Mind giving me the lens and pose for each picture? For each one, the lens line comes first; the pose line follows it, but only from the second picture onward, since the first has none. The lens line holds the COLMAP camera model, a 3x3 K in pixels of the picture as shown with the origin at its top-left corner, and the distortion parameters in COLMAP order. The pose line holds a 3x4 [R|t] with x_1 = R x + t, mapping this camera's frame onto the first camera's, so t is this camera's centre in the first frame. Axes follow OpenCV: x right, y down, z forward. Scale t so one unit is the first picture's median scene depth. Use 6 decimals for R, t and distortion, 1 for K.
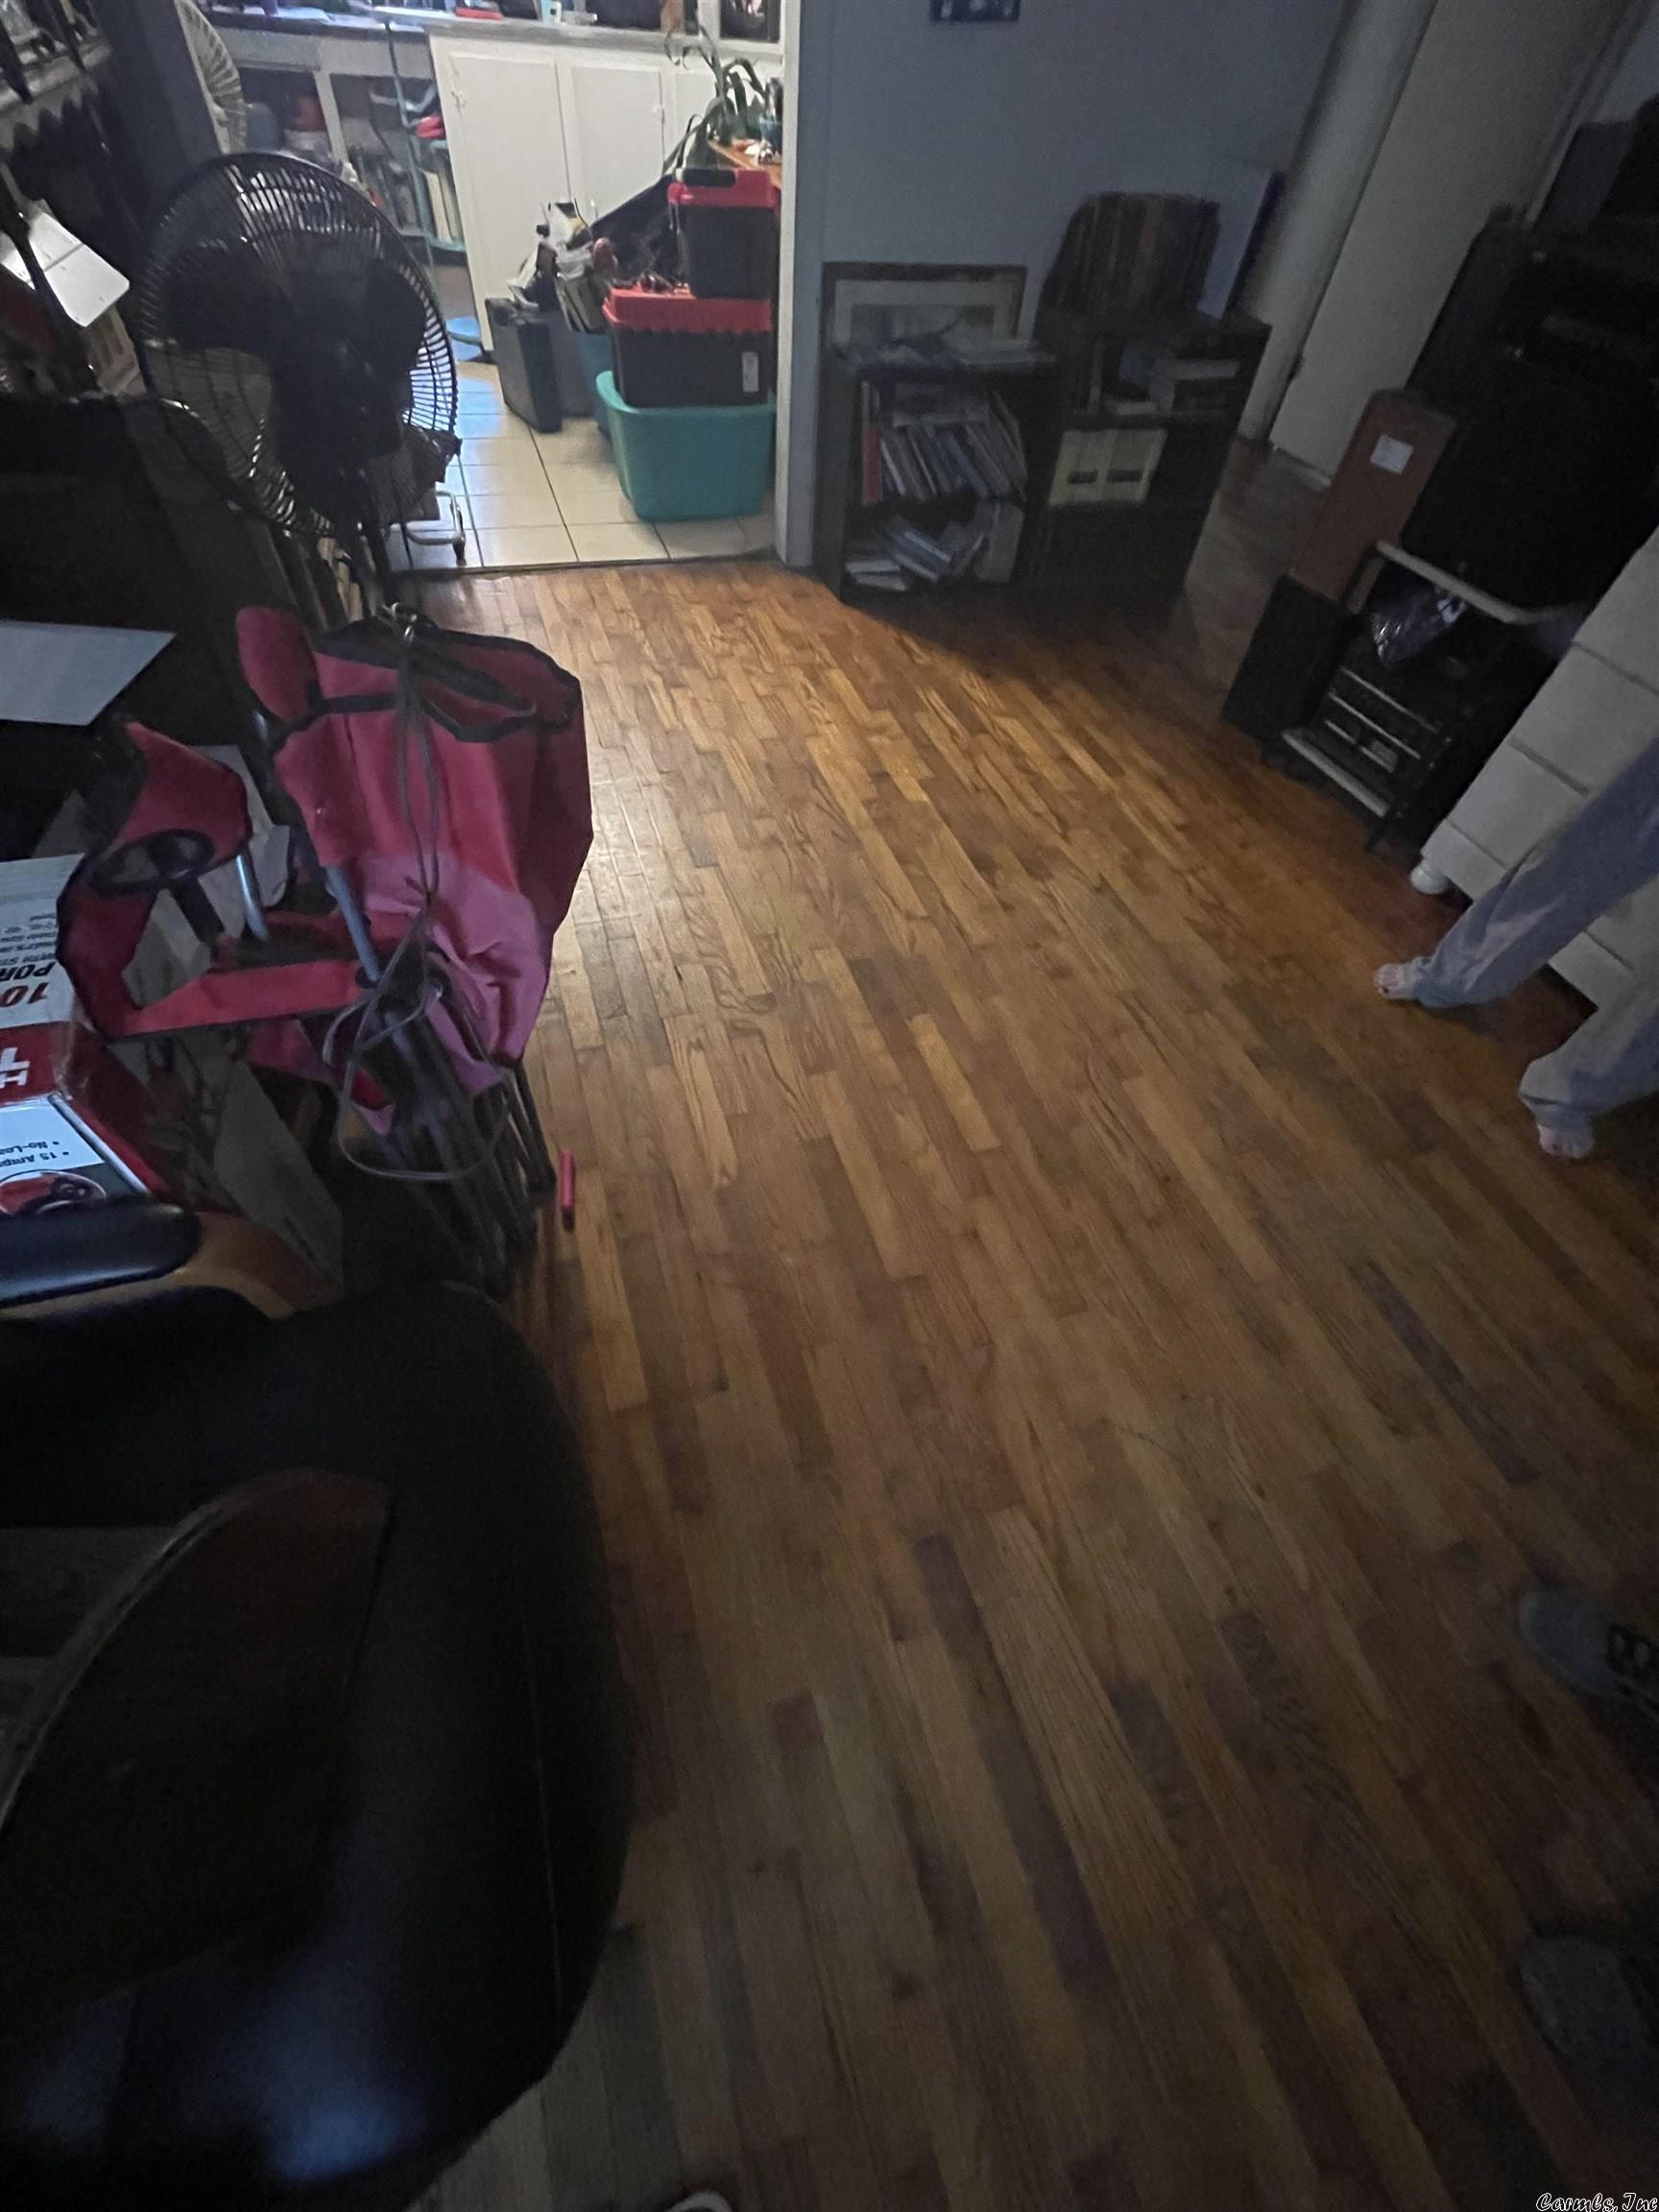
lens RADIAL K [[889.8, 0, 817.7], [0, 889.8, 1105.7], [0, 0, 1]] dist [0.001210, 0.000079]
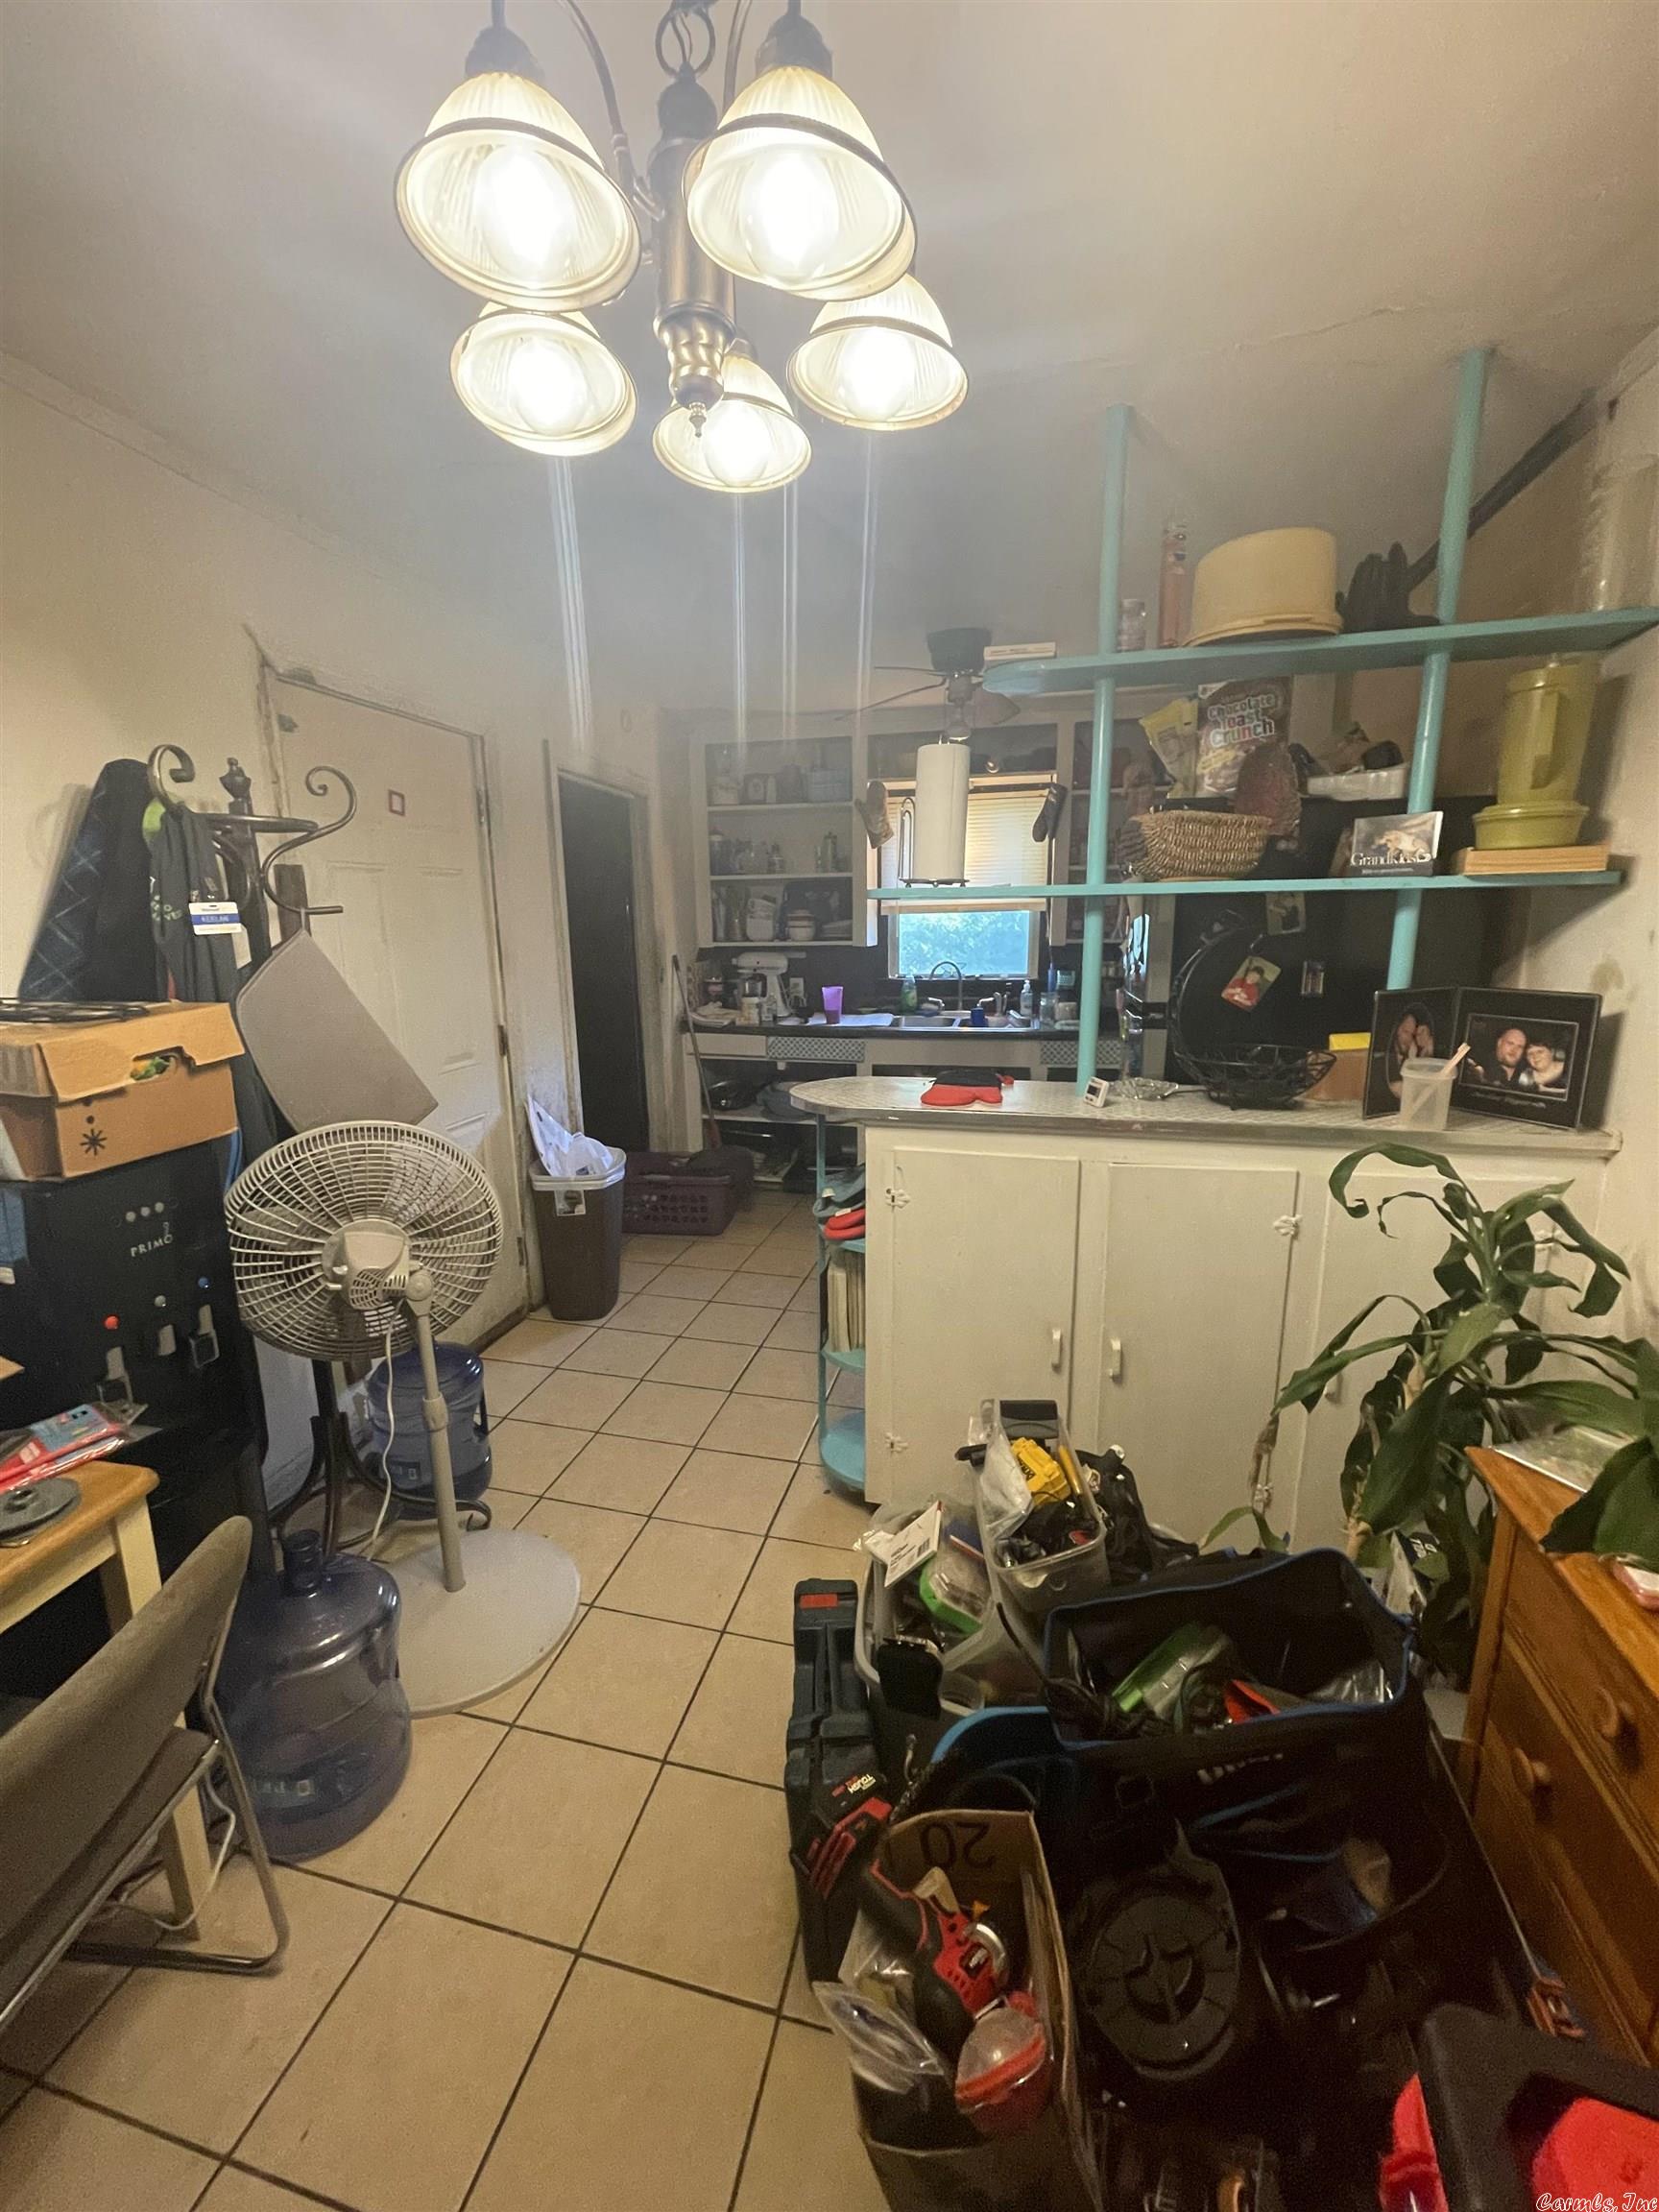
lens RADIAL K [[889.8, 0, 824.1], [0, 889.8, 1103.2], [0, 0, 1]] dist [0.001210, 0.000079]
pose [[0.847858, 0.032614, -0.529220, -0.143940], [-0.368565, 0.753791, -0.544021, -0.843862], [0.381178, 0.656305, 0.651128, 0.572348]]
